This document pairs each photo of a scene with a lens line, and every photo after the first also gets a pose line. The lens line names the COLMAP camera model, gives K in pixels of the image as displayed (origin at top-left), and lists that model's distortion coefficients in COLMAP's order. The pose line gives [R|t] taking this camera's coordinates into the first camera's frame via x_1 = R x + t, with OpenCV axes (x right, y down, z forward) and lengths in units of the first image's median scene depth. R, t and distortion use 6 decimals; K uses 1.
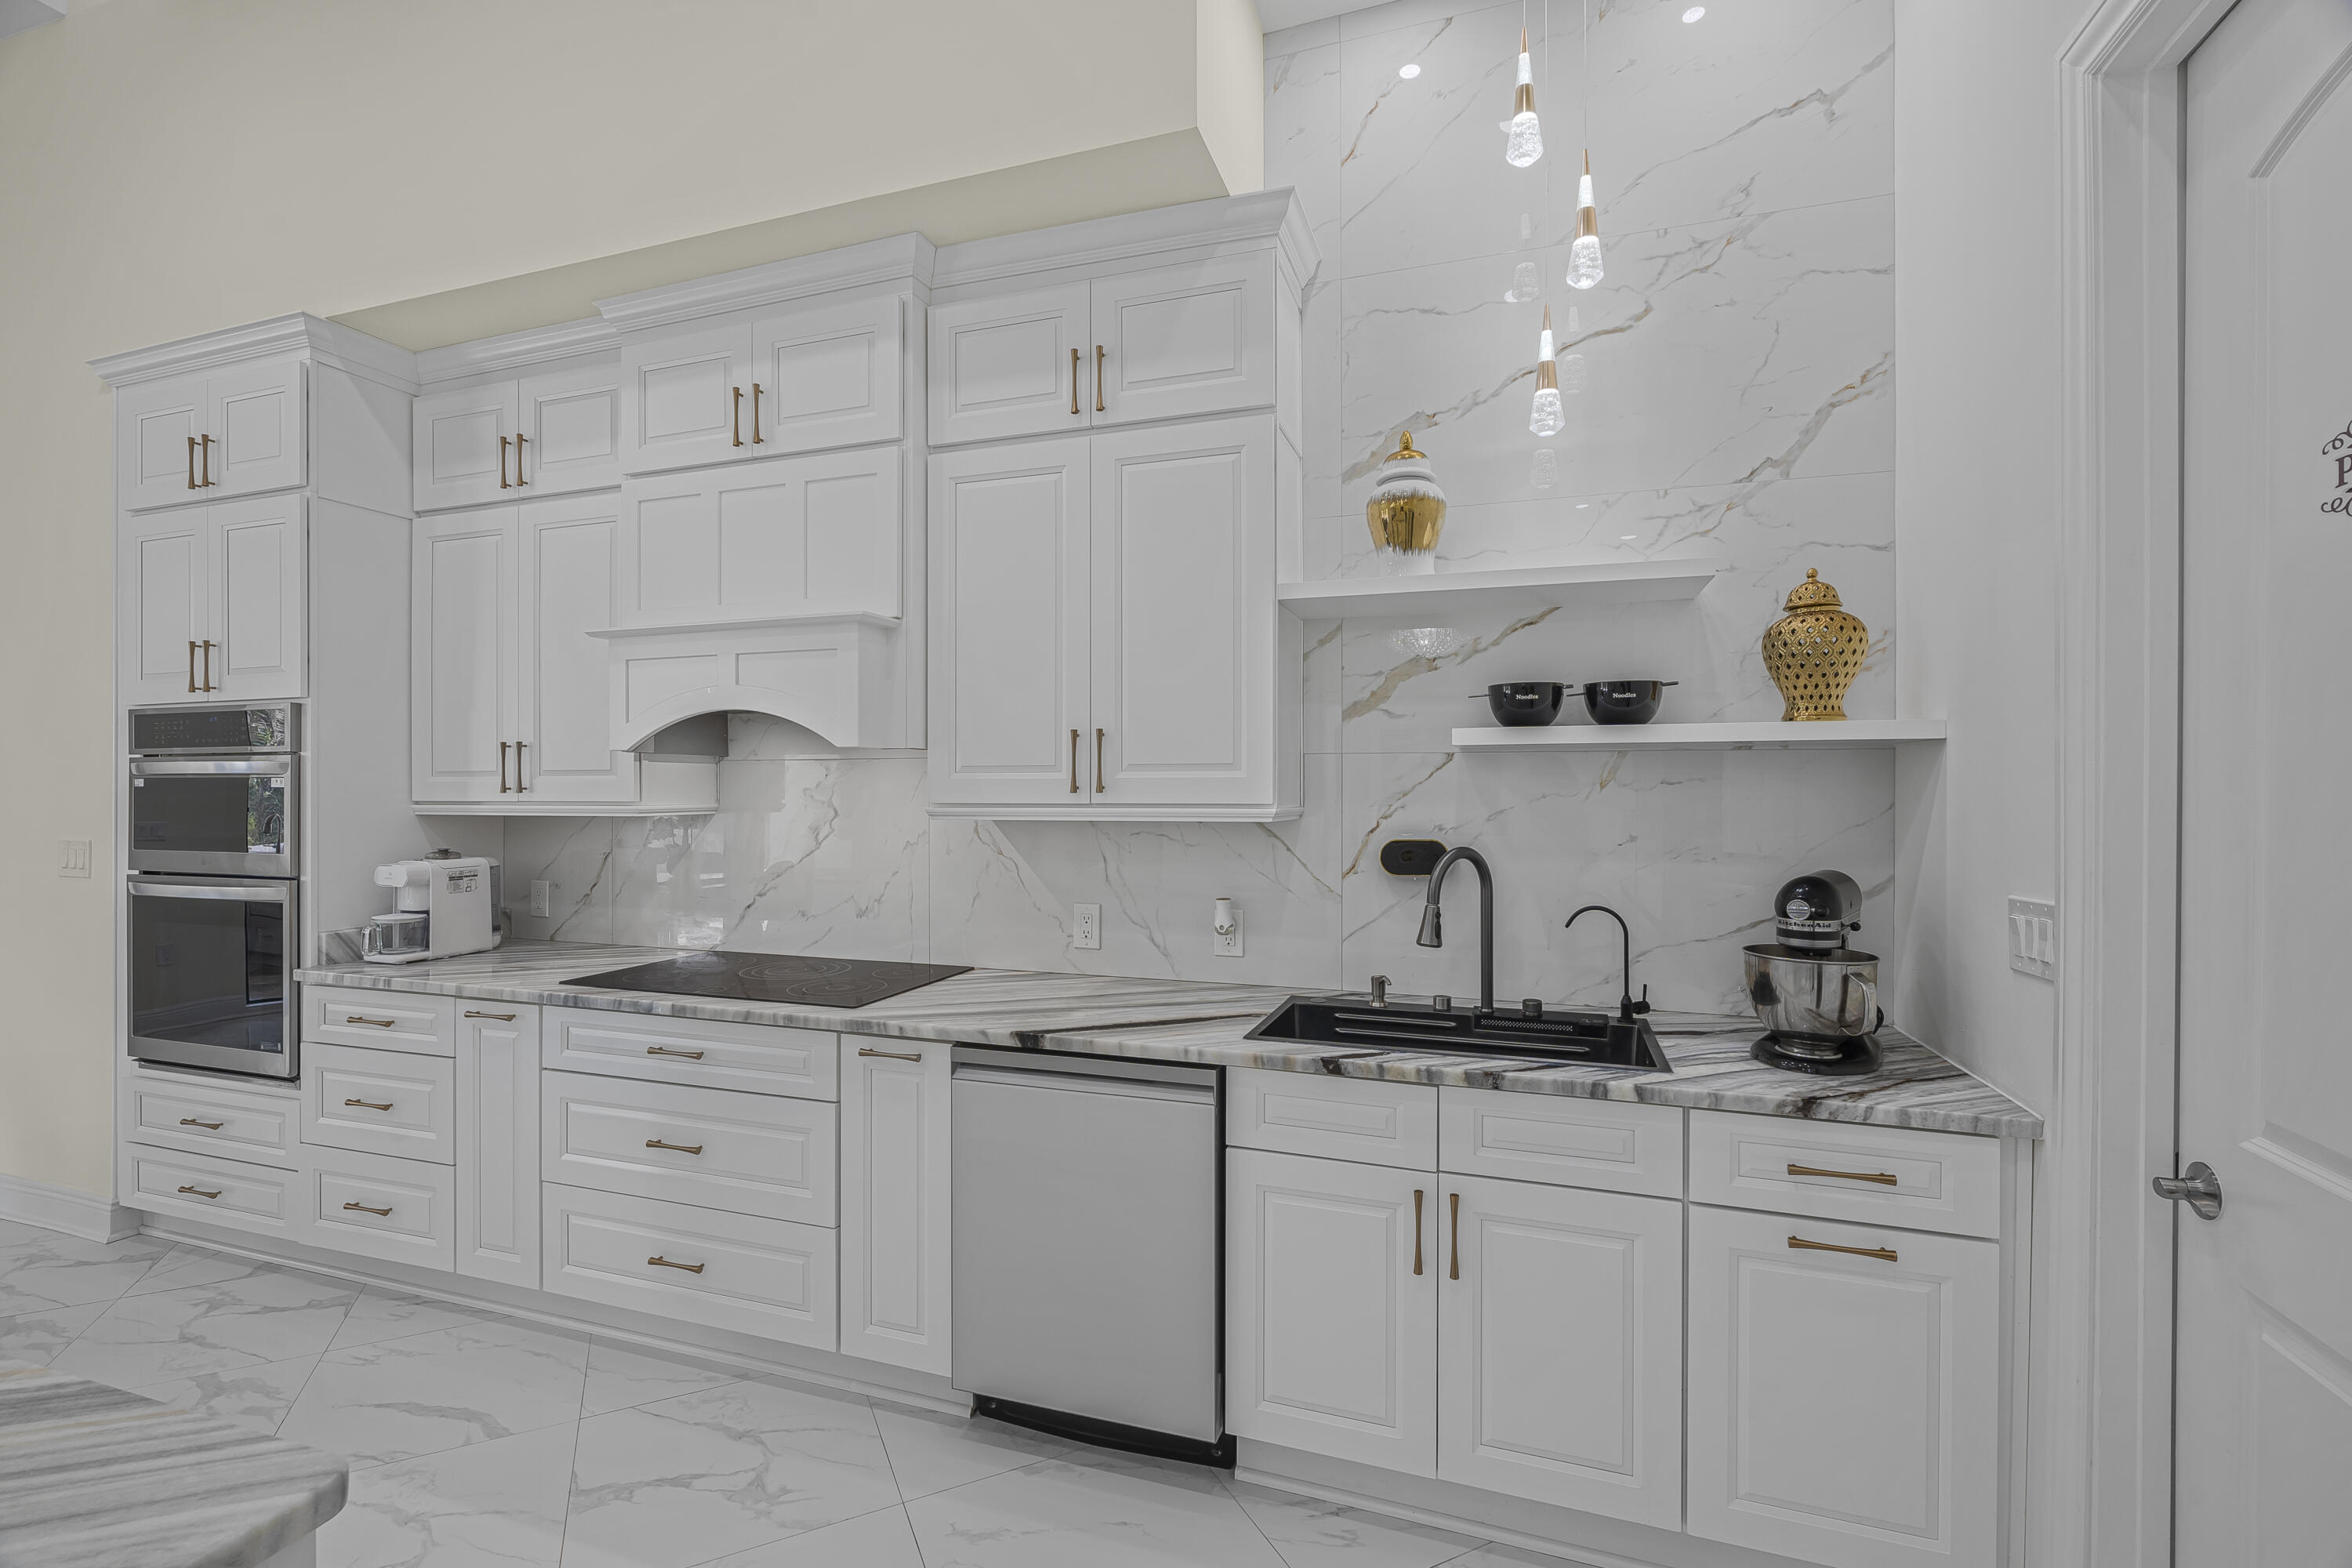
lens RADIAL K [[1035.6, 0, 1184.8], [0, 1035.6, 785.6], [0, 0, 1]] dist [-0.004097, -0.000315]
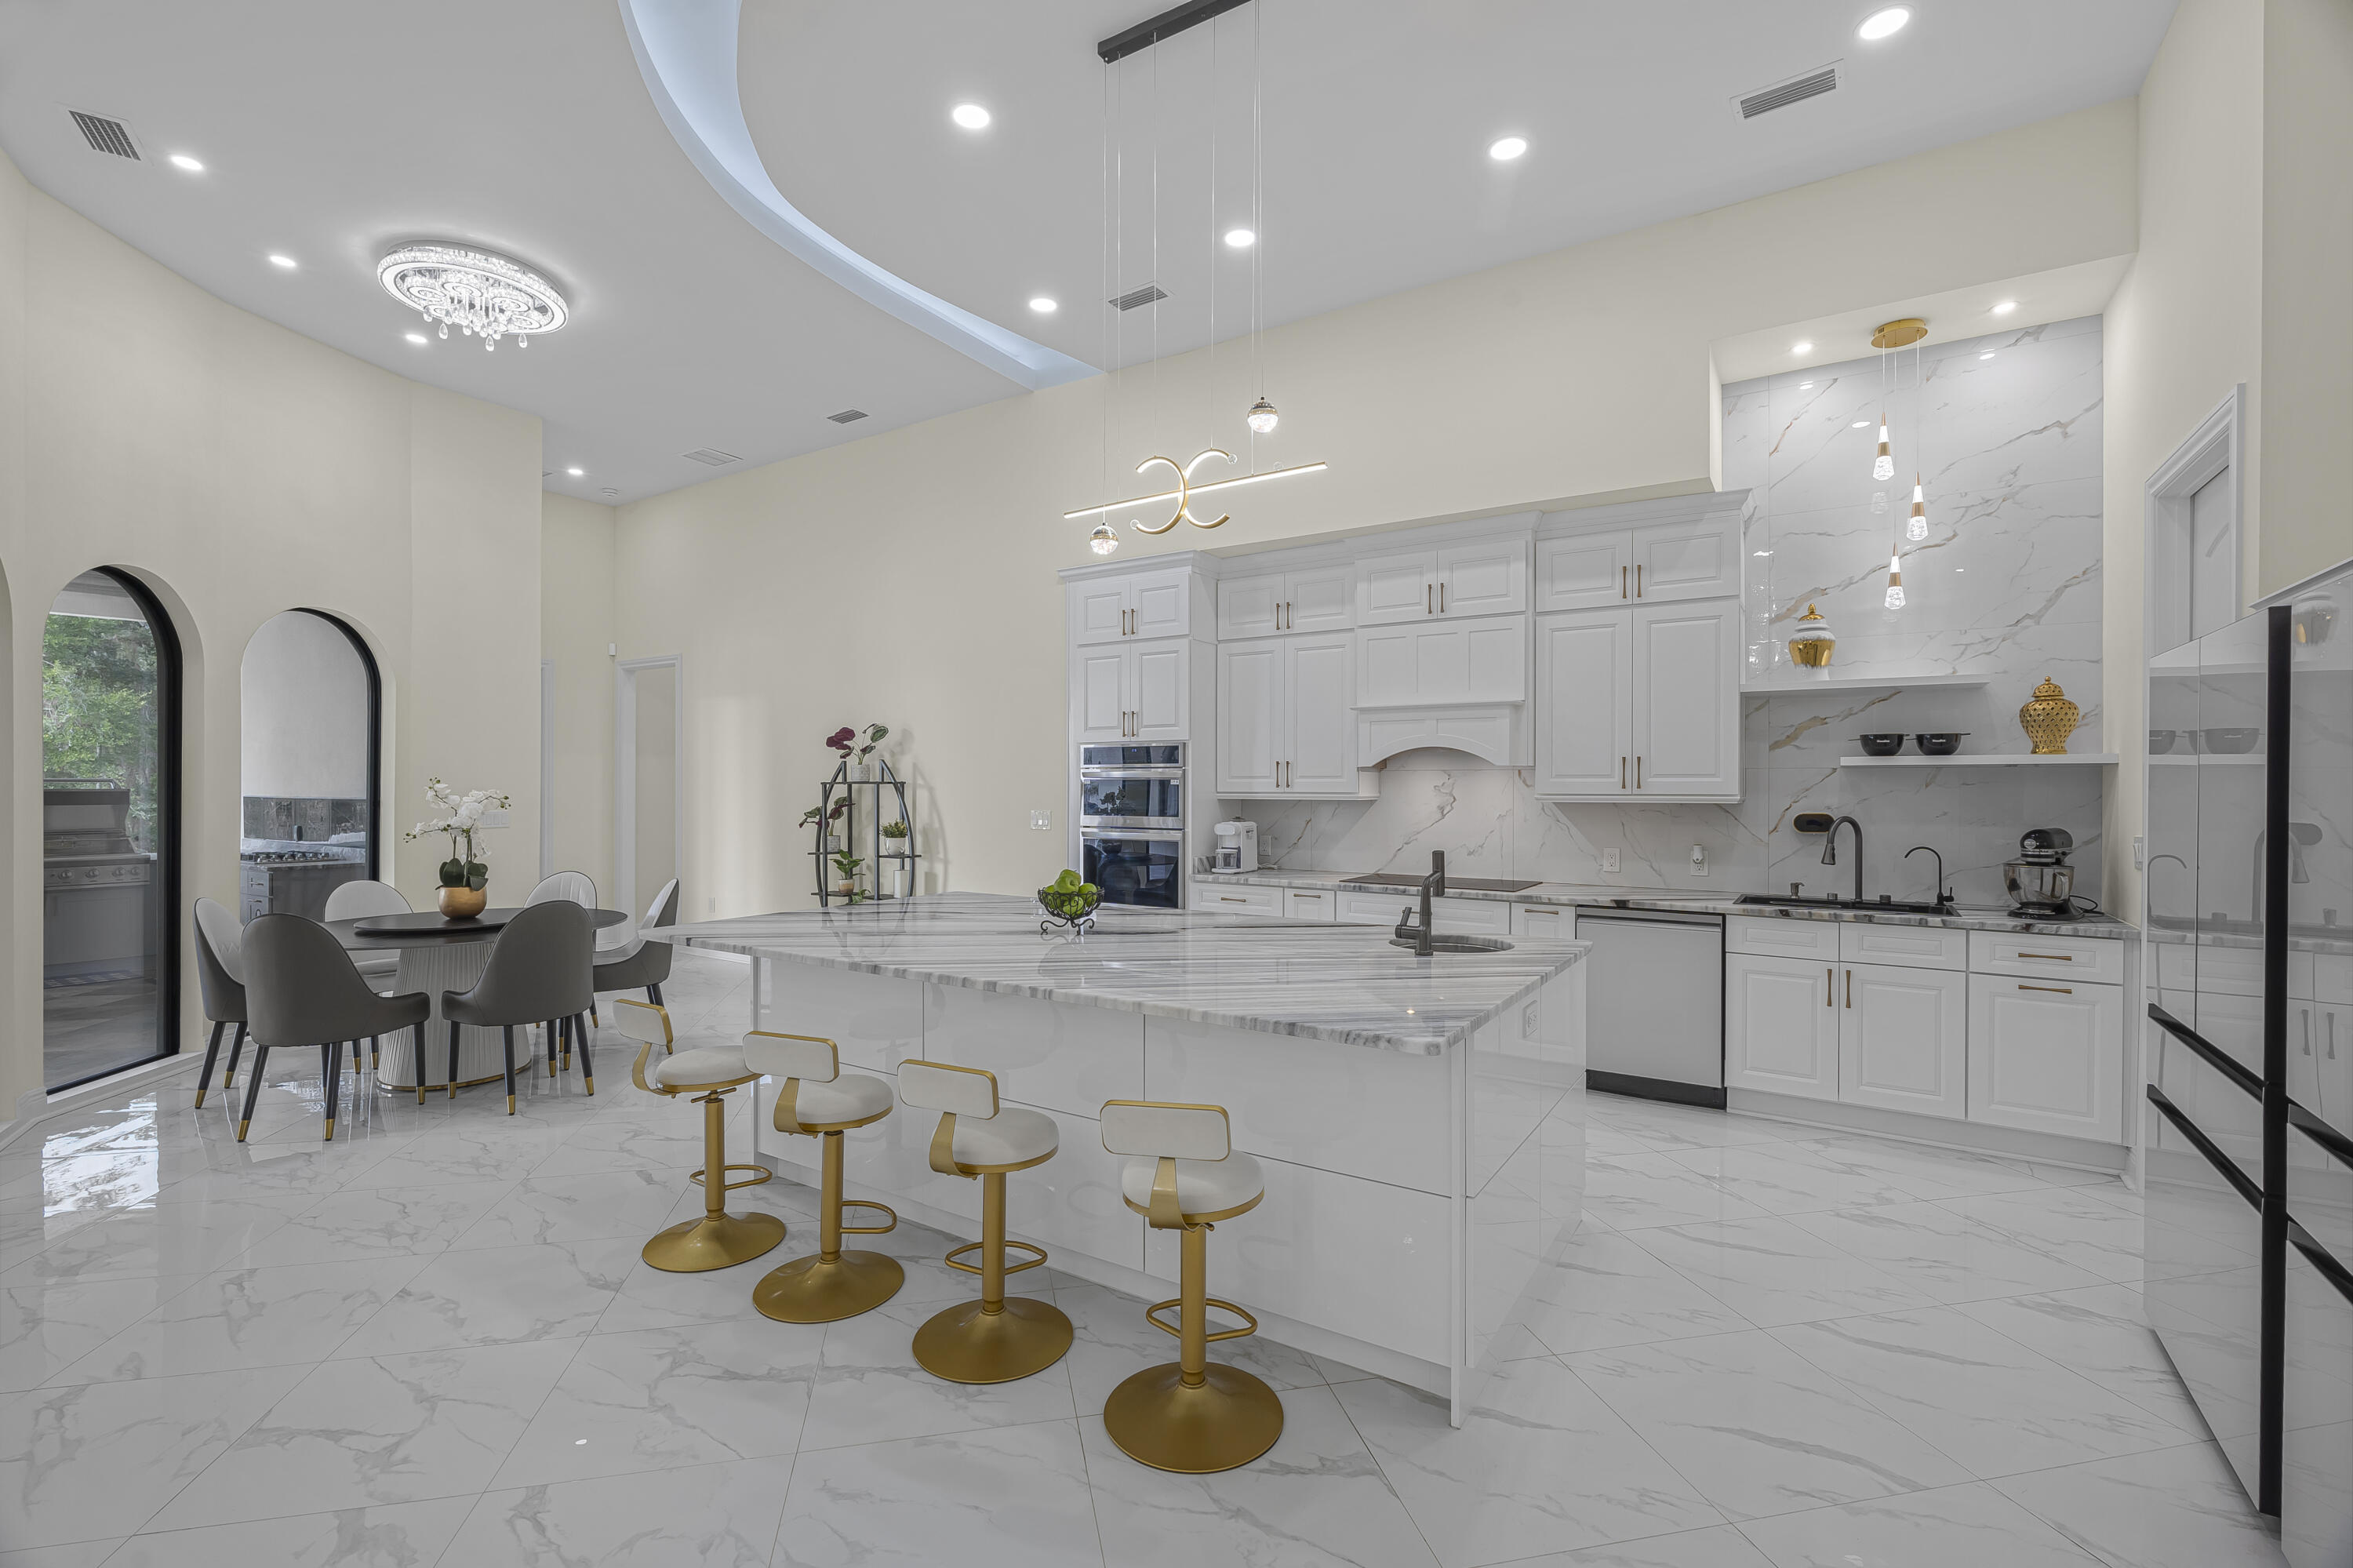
lens RADIAL K [[1030.6, 0, 1187.4], [0, 1030.6, 784.3], [0, 0, 1]] dist [-0.001254, 0.000221]
pose [[0.969713, 0.002414, -0.244237, -0.447149], [-0.002265, 0.999997, 0.000892, -0.001231], [0.244238, -0.000312, 0.969715, -1.155487]]
